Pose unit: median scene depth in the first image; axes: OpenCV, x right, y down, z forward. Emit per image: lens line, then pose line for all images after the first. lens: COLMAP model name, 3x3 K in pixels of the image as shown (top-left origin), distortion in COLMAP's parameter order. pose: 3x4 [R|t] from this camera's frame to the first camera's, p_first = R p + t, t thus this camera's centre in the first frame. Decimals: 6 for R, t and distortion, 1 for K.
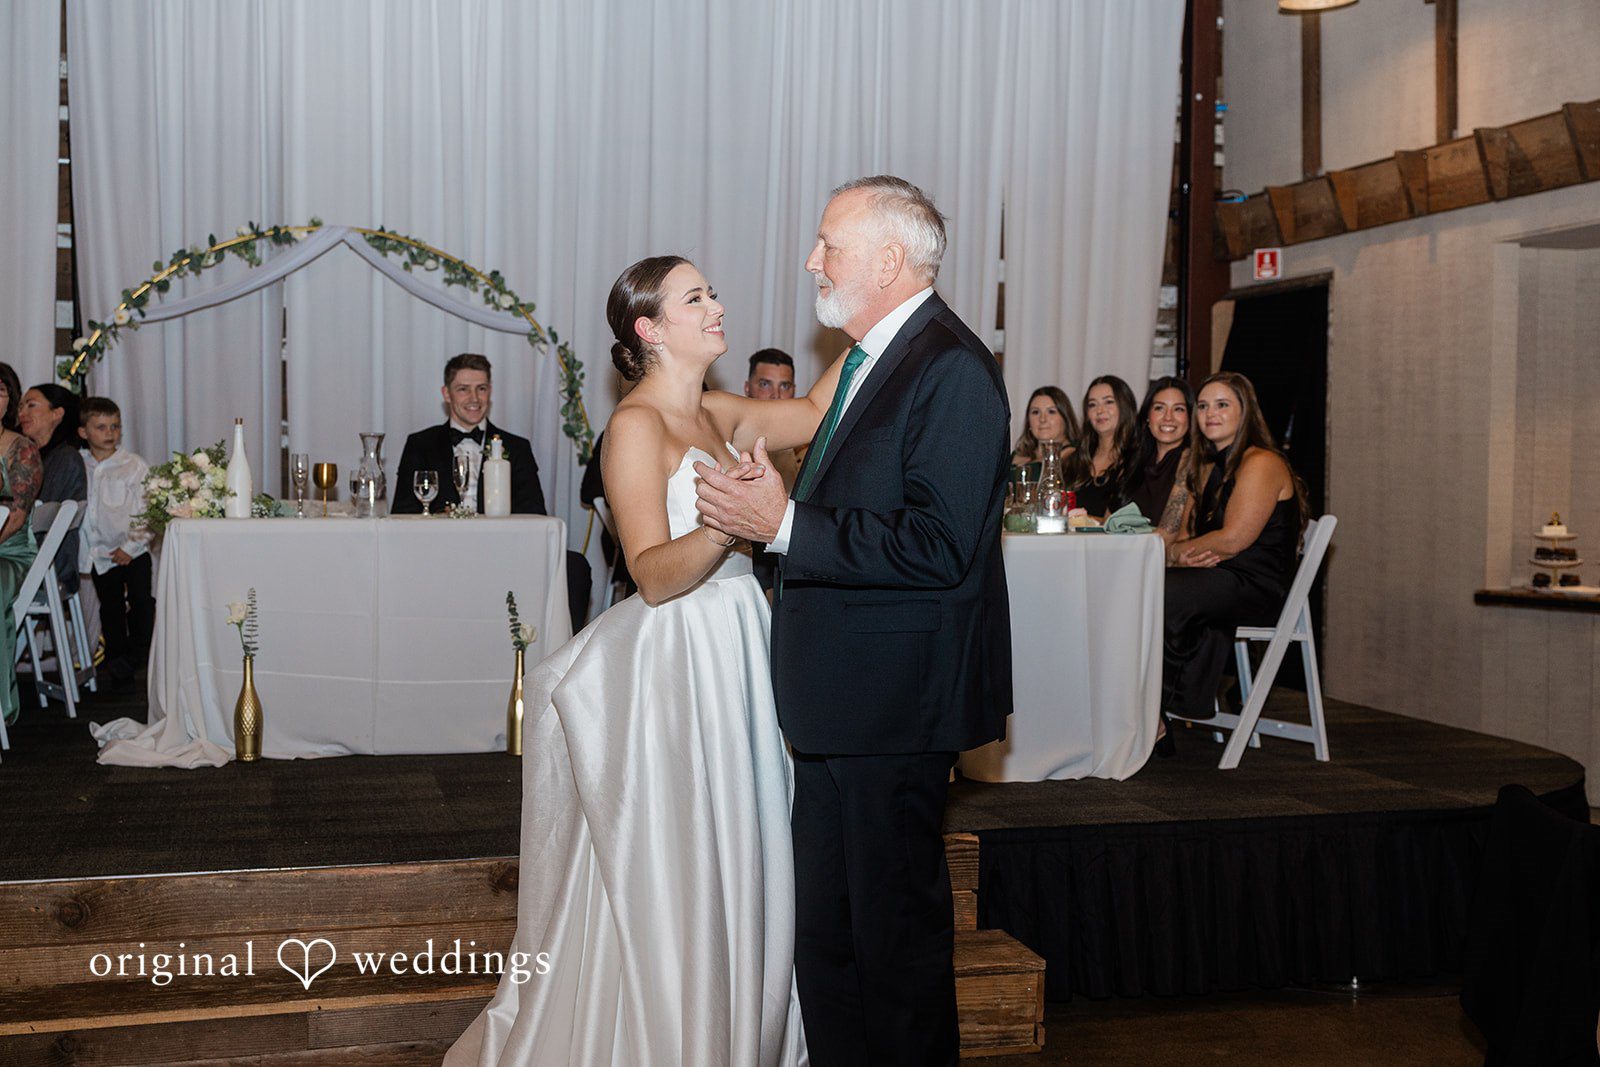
lens RADIAL K [[1798.0, 0, 747.6], [0, 1798.0, 536.3], [0, 0, 1]] dist [0.004394, -0.033813]
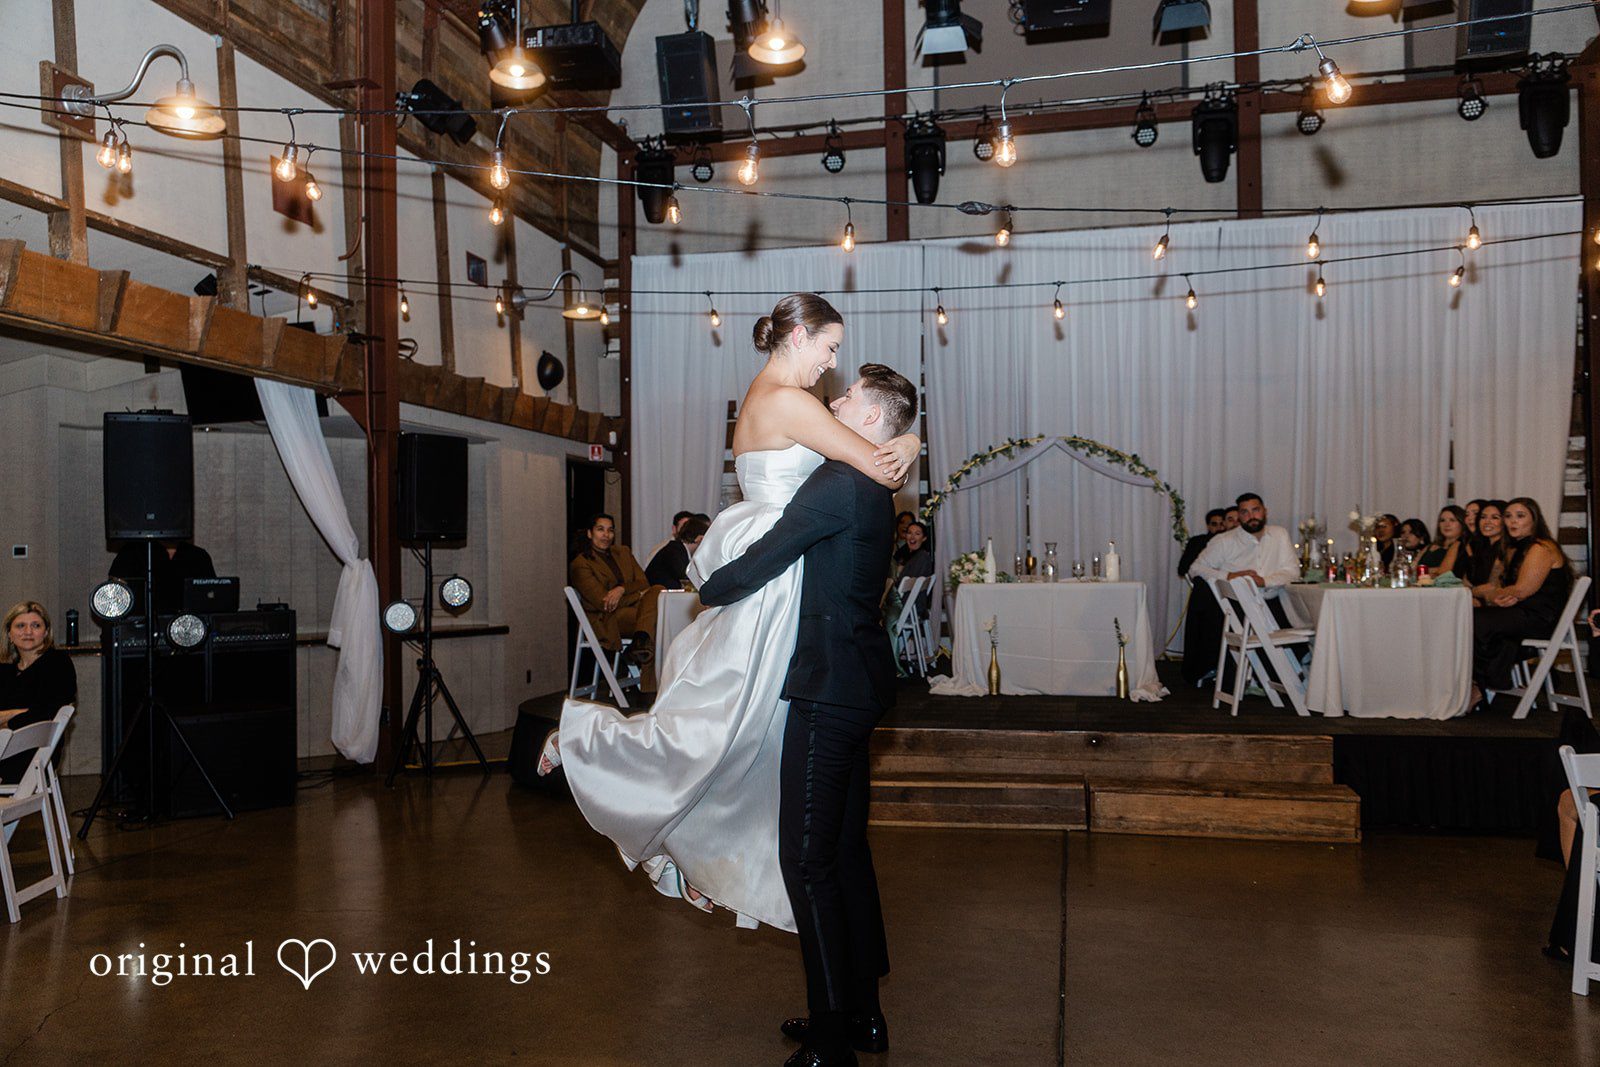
lens RADIAL K [[1857.9, 0, 773.7], [0, 1857.9, 507.9], [0, 0, 1]] dist [0.114570, -0.097254]
pose [[0.878808, -0.031818, -0.476114, 0.486199], [-0.001311, 0.997610, -0.069089, 0.047771], [0.477175, 0.061340, 0.876665, -0.955077]]
